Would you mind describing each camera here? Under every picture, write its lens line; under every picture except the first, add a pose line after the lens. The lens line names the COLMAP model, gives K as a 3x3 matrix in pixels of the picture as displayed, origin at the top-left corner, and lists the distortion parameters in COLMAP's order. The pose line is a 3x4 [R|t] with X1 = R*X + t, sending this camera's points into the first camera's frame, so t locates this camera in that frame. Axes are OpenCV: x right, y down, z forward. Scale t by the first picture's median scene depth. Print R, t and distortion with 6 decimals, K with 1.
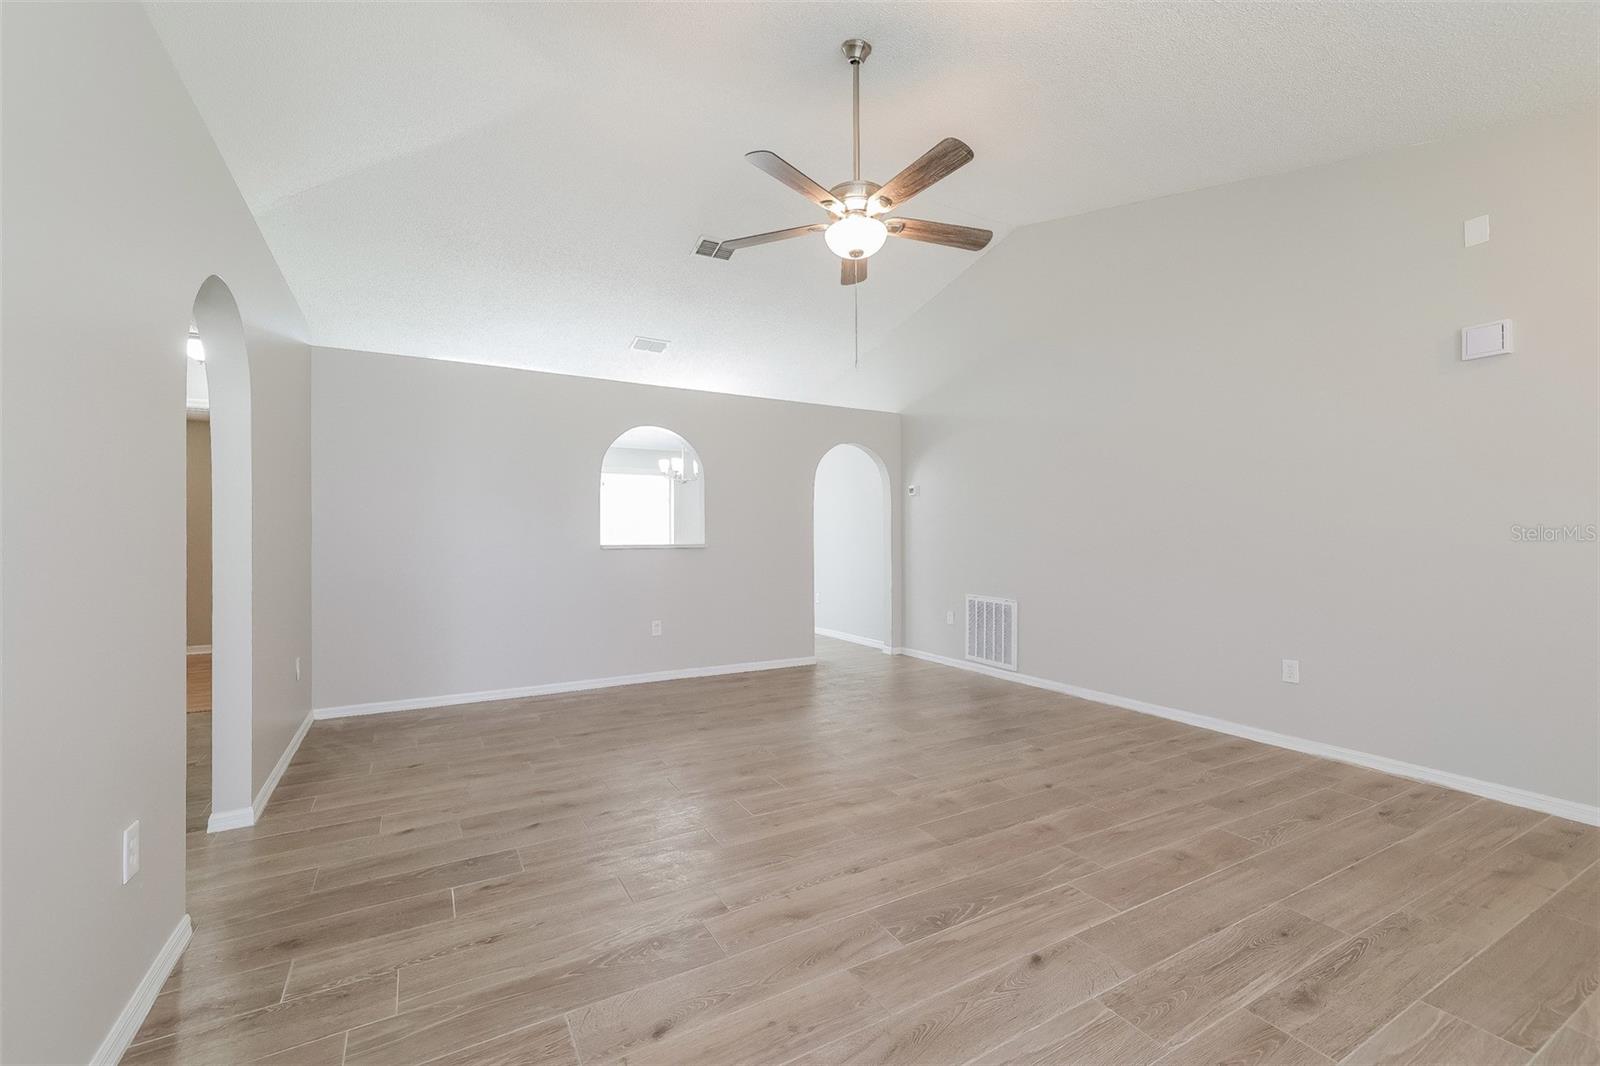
lens RADIAL K [[660.6, 0, 798.8], [0, 660.6, 542.8], [0, 0, 1]] dist [0.008247, -0.000123]
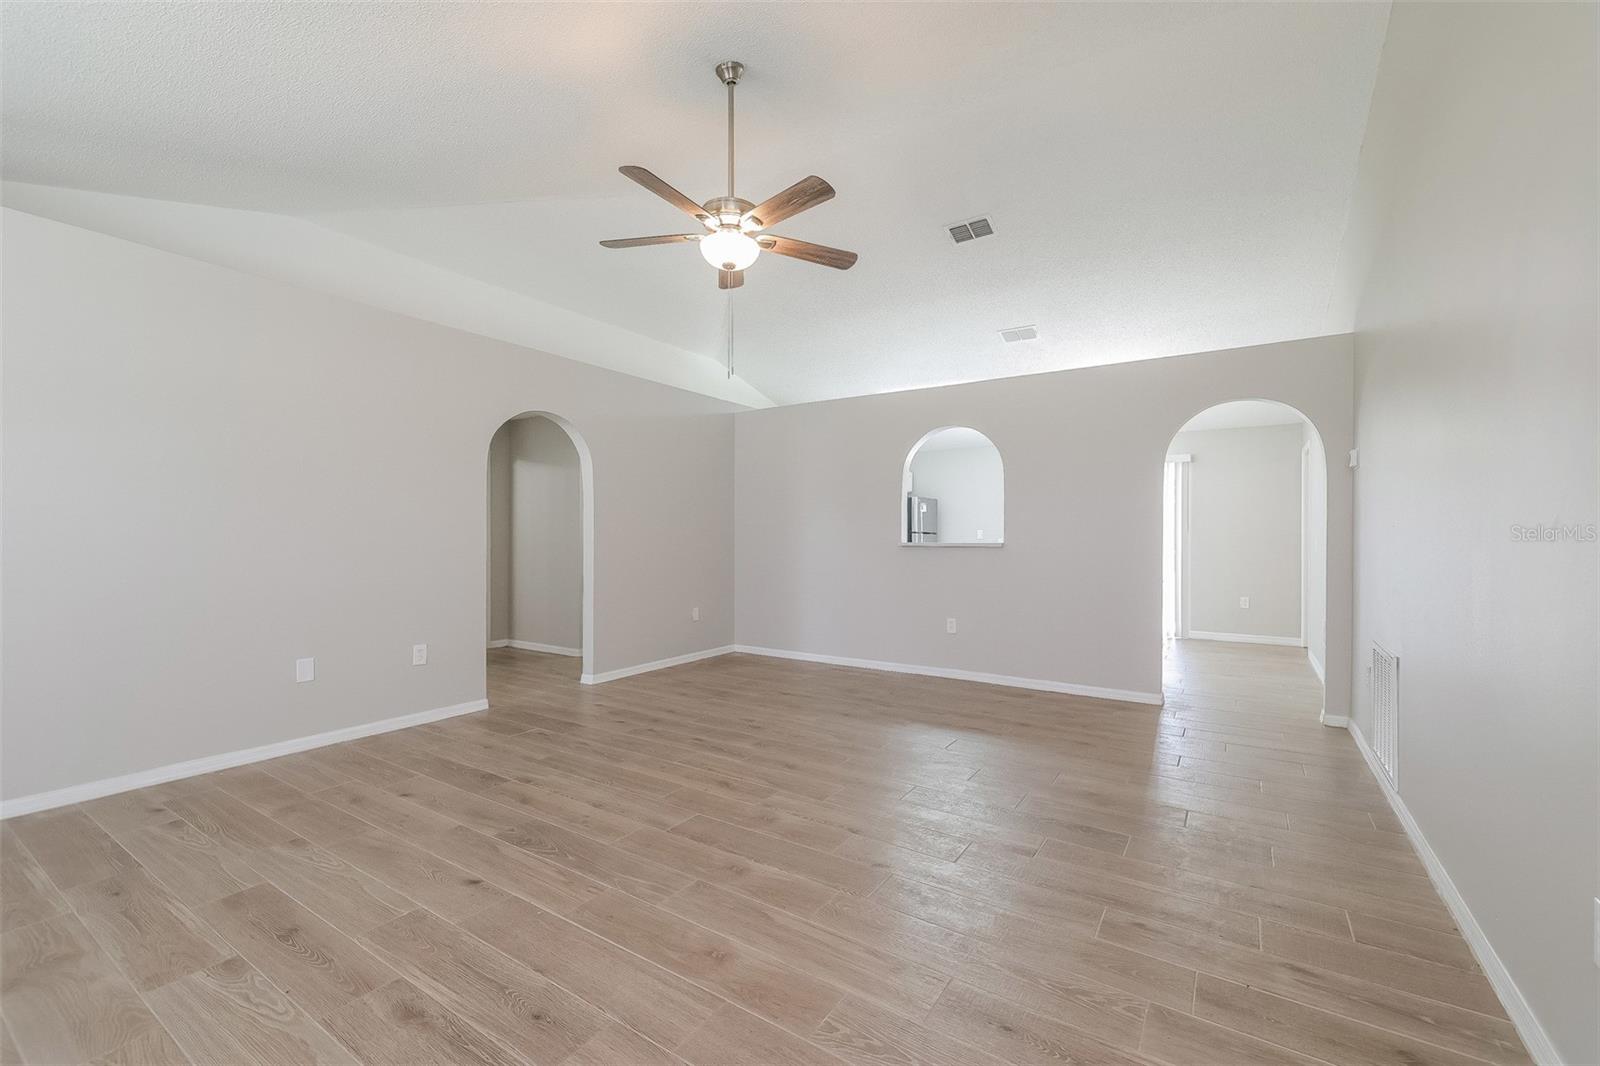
lens RADIAL K [[670.6, 0, 800.0], [0, 670.6, 533.0], [0, 0, 1]] dist [0.003741, 0.000242]
pose [[0.455731, -0.000114, -0.890118, 1.097484], [-0.009685, 0.999940, -0.005087, -0.006506], [0.890065, 0.010939, 0.455702, 0.612258]]
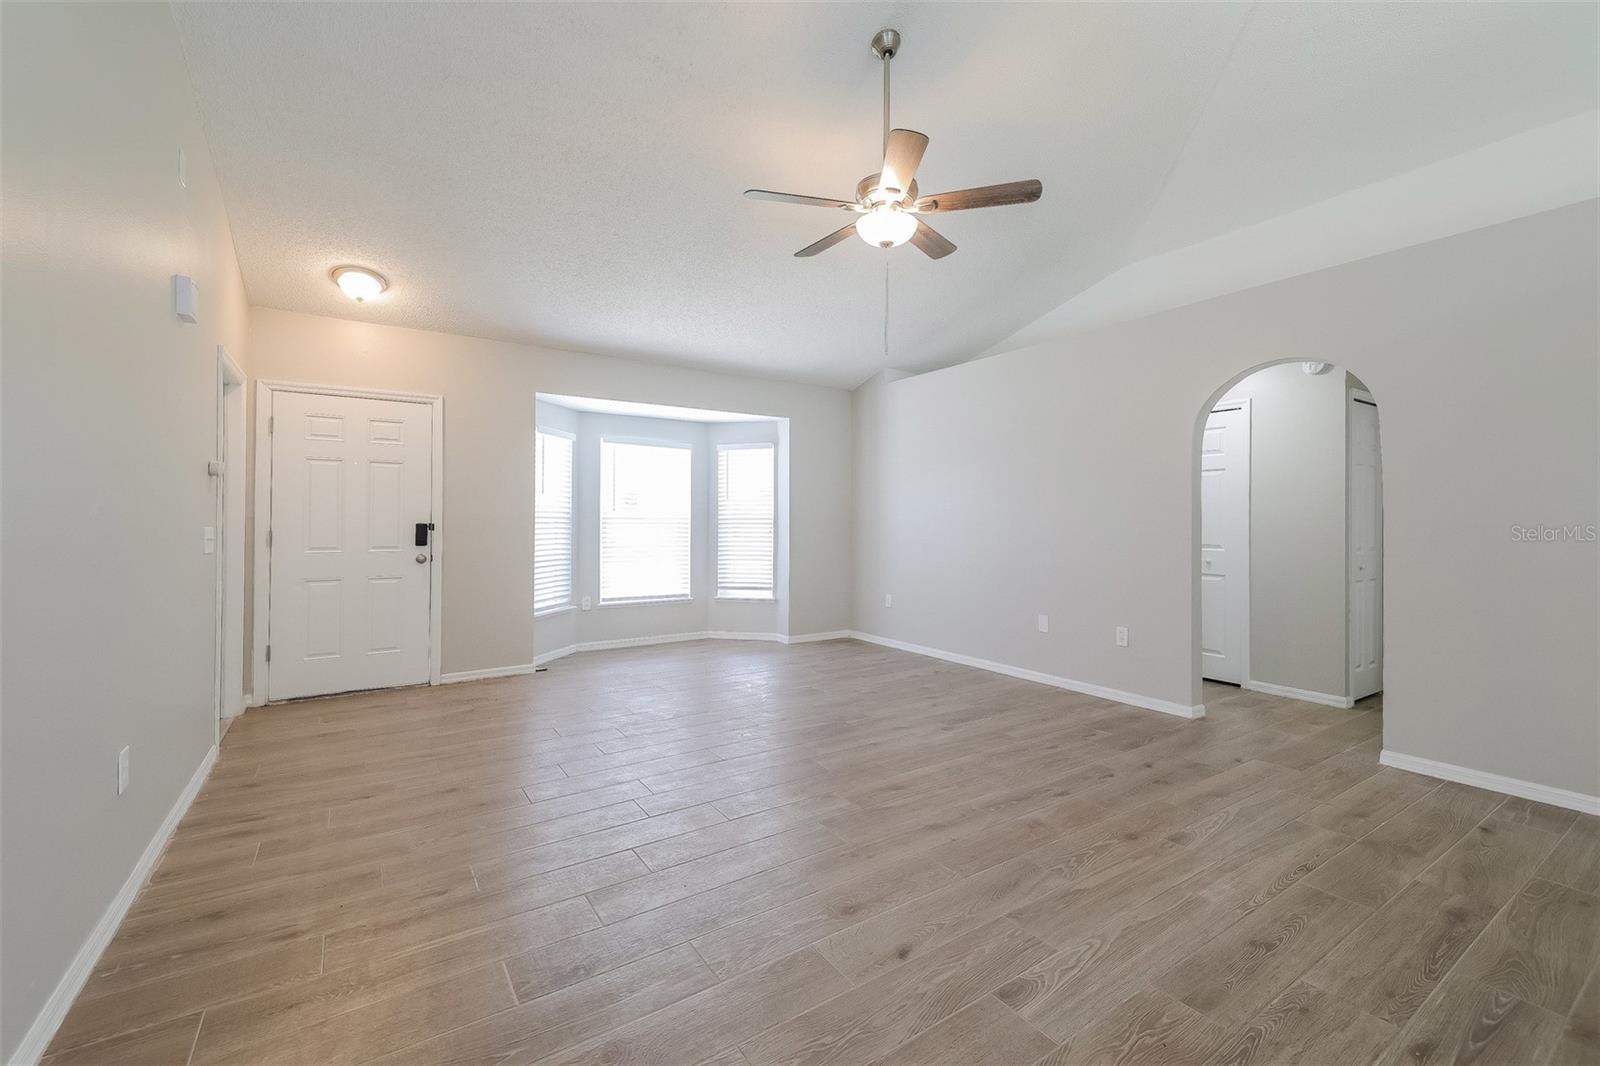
lens RADIAL K [[669.9, 0, 796.4], [0, 669.9, 516.2], [0, 0, 1]] dist [0.004265, 0.000045]
pose [[-0.997719, -0.001906, -0.067479, 0.293700], [-0.001857, 0.999998, -0.000796, -0.018155], [0.067480, -0.000668, -0.997720, 2.018958]]
